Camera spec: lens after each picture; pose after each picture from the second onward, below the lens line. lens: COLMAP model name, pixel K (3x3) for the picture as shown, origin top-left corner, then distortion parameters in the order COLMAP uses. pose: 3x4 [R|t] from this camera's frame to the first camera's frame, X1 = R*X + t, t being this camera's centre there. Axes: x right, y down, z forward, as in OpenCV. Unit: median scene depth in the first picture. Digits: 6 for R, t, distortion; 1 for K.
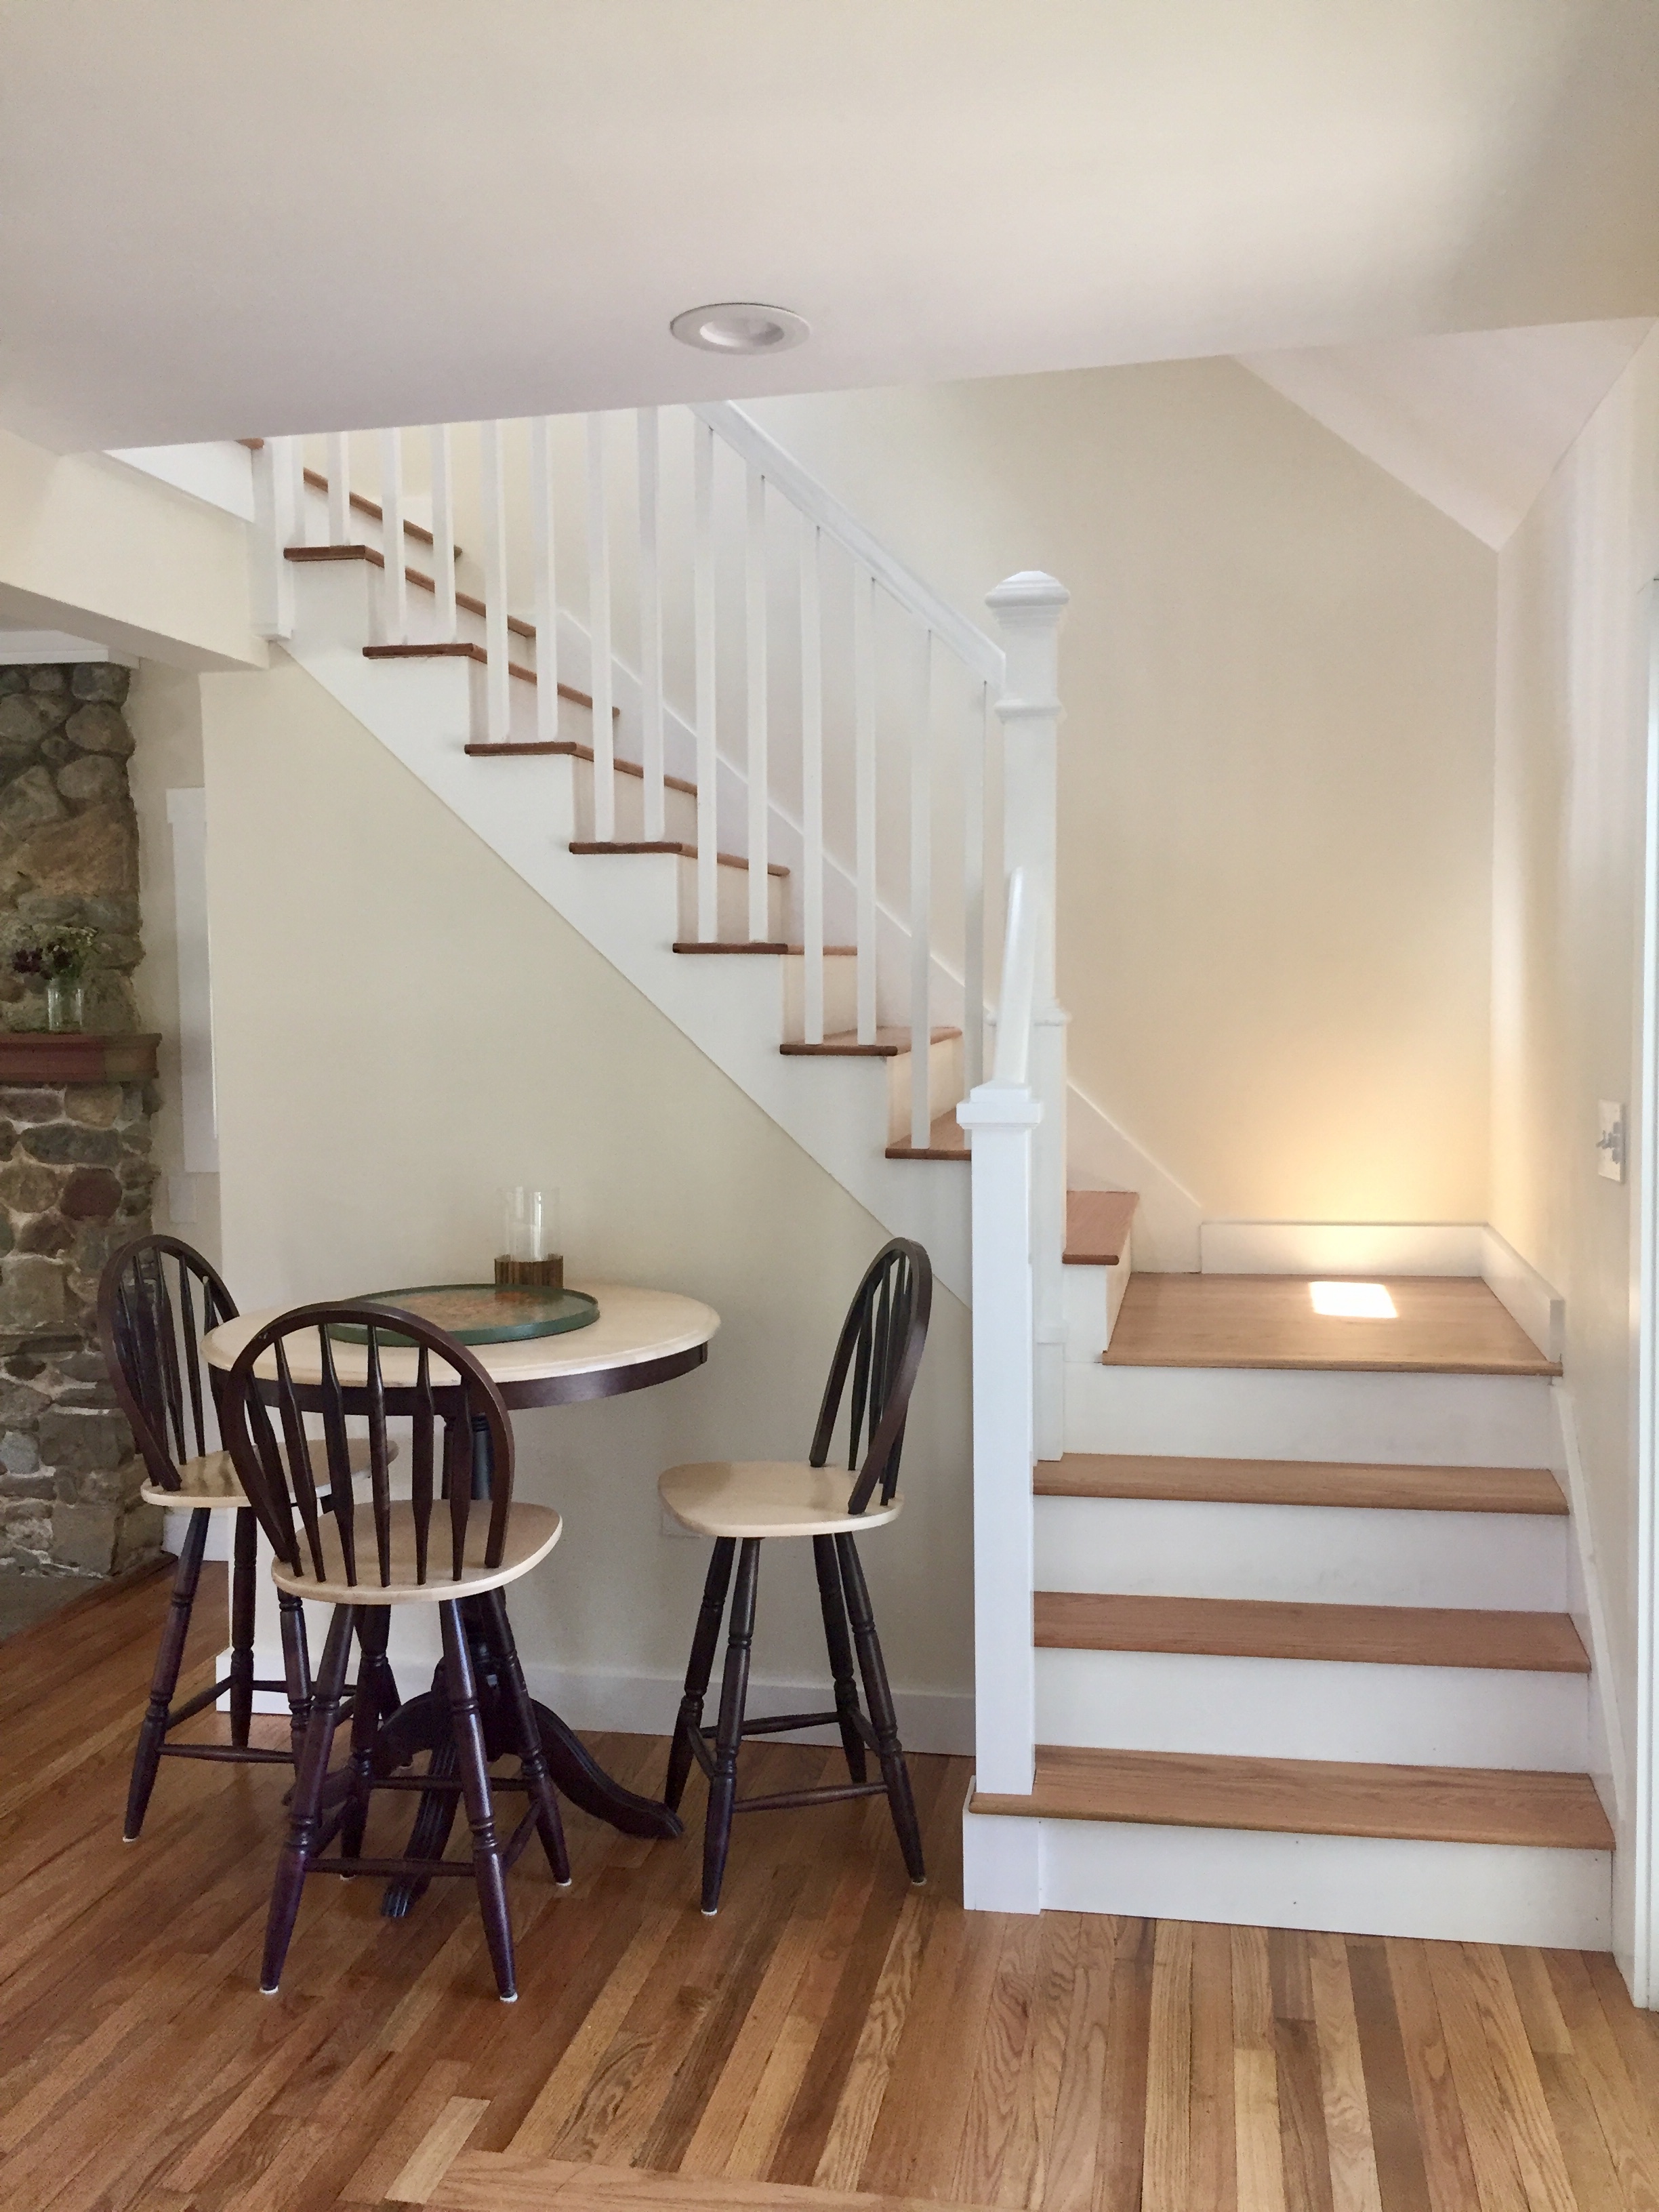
lens RADIAL K [[1880.6, 0, 829.5], [0, 1880.6, 1106.0], [0, 0, 1]] dist [0.055526, -0.003228]
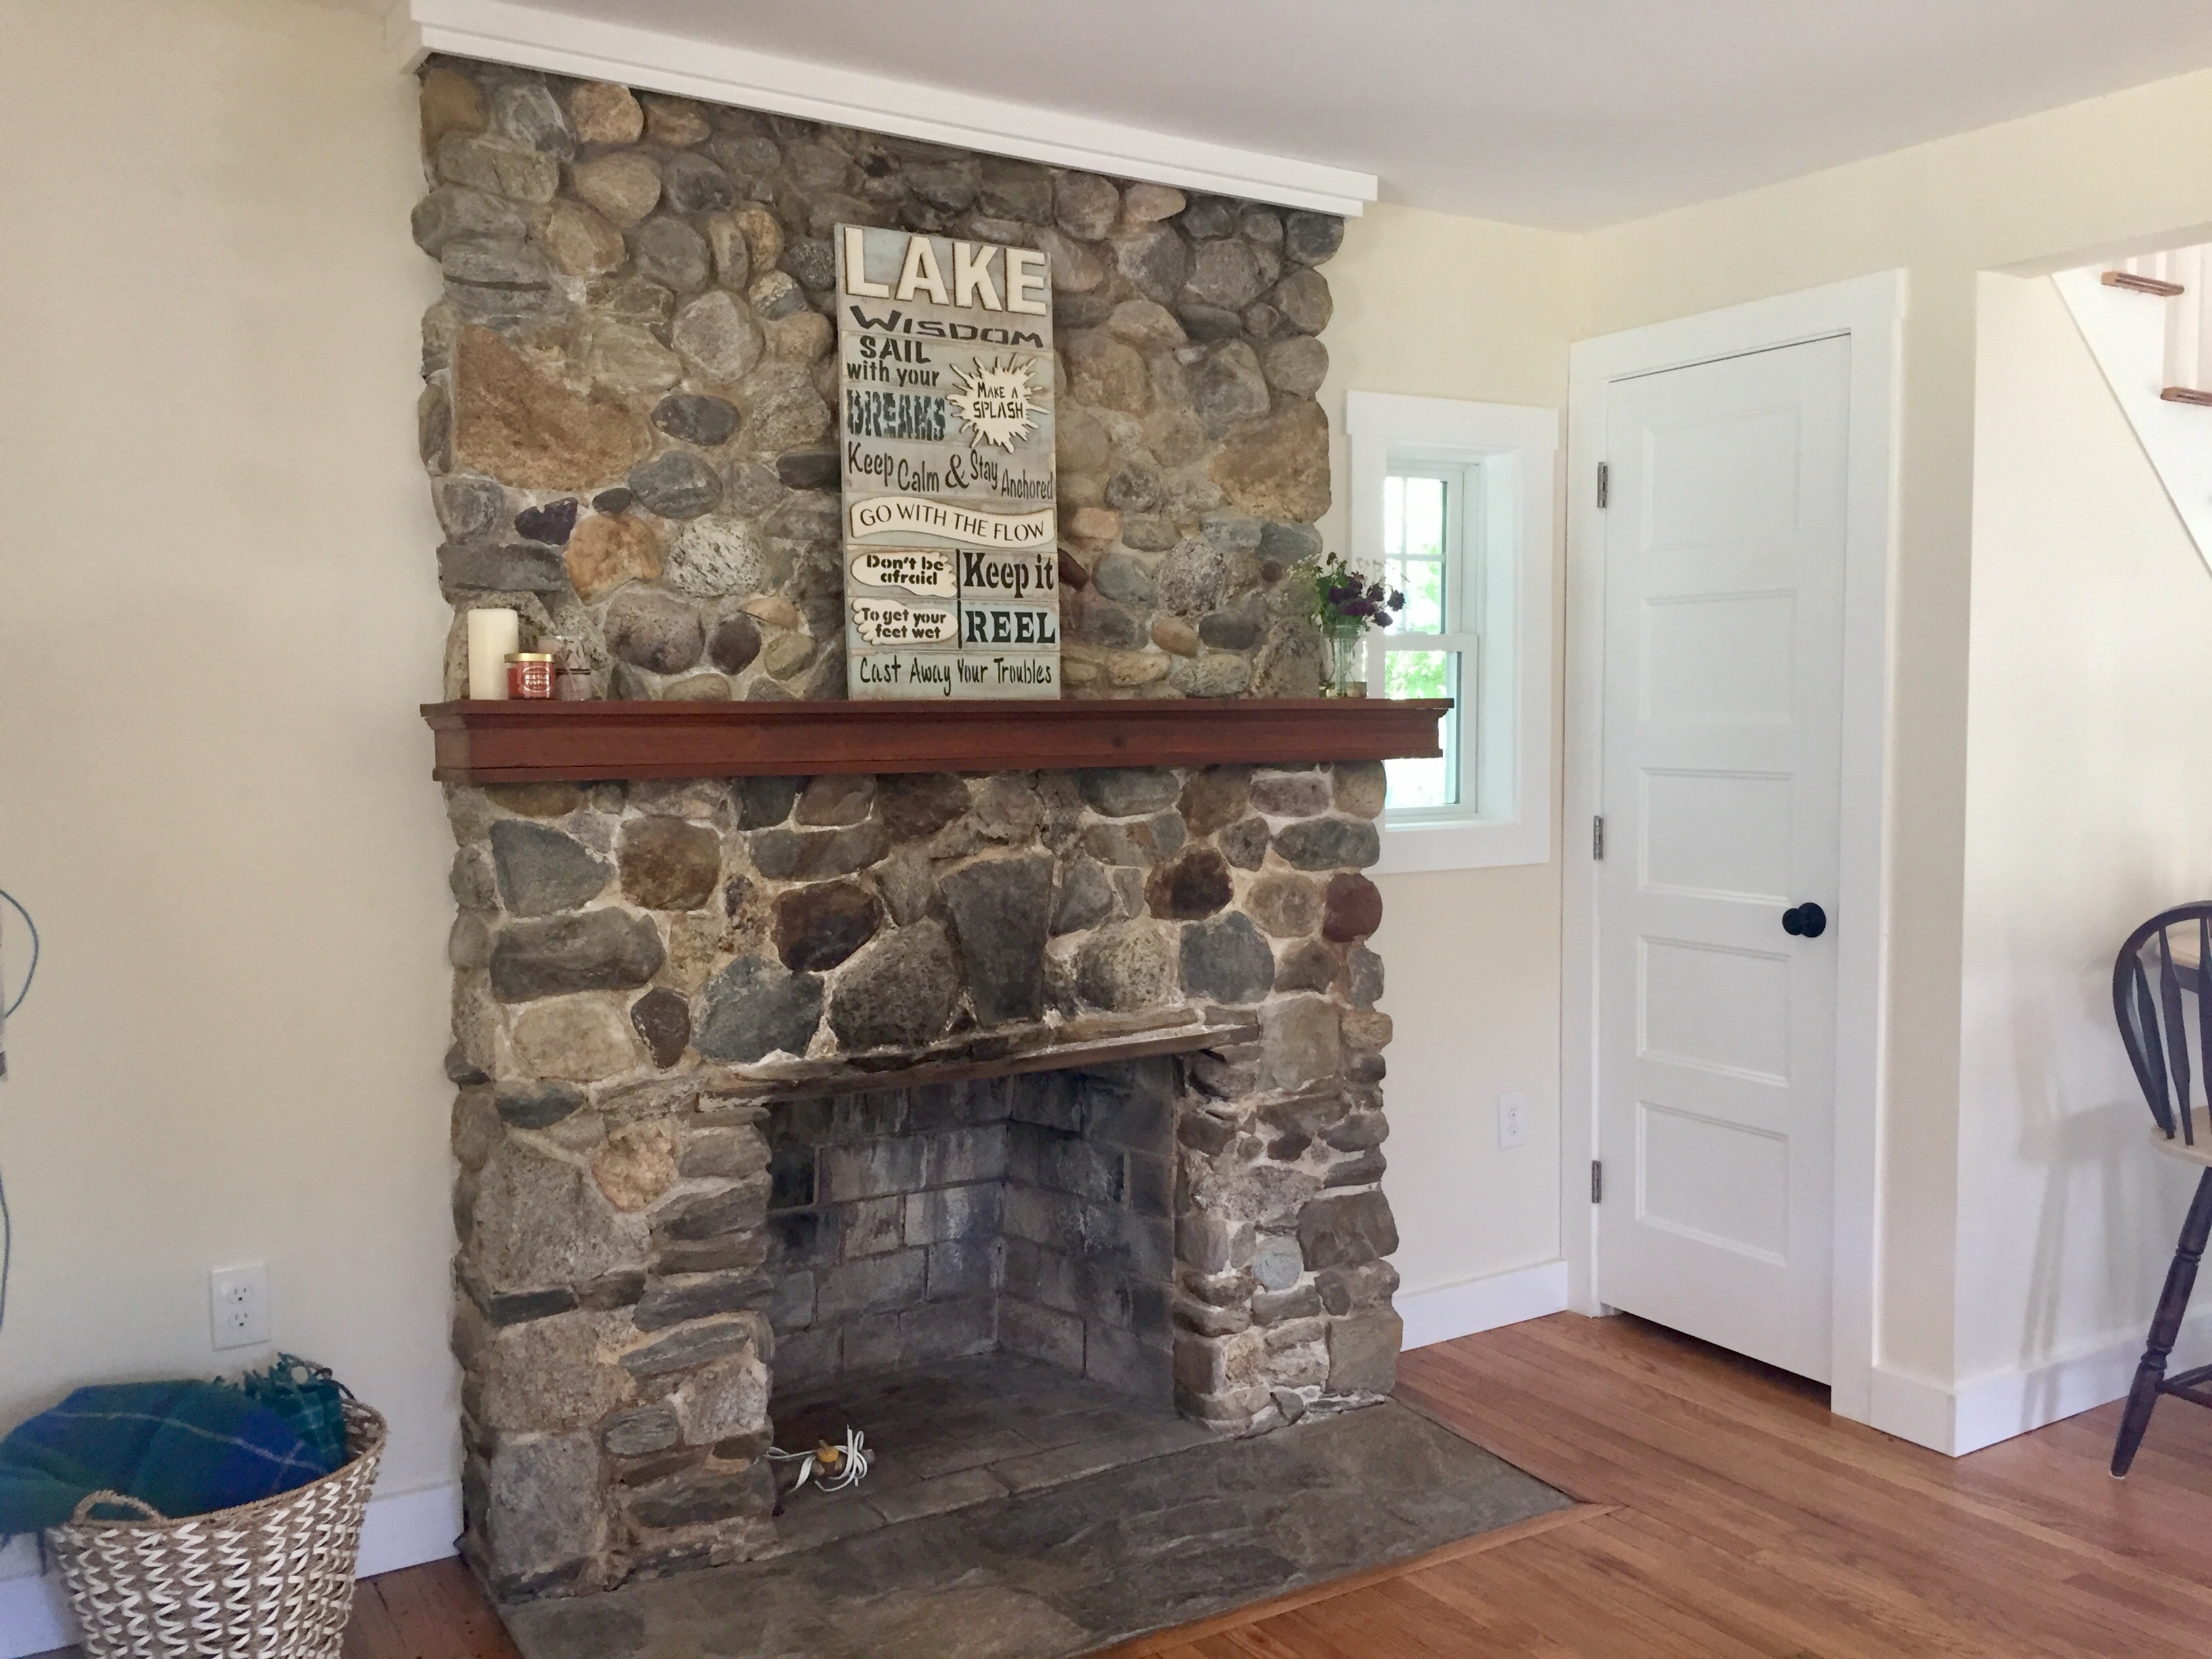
lens RADIAL K [[1880.6, 0, 1106.0], [0, 1880.6, 829.5], [0, 0, 1]] dist [0.055526, -0.003228]
pose [[0.718726, -0.039764, 0.694155, -0.986499], [0.041684, 0.999032, 0.014069, -0.000155], [-0.694043, 0.018823, 0.719688, 0.515064]]
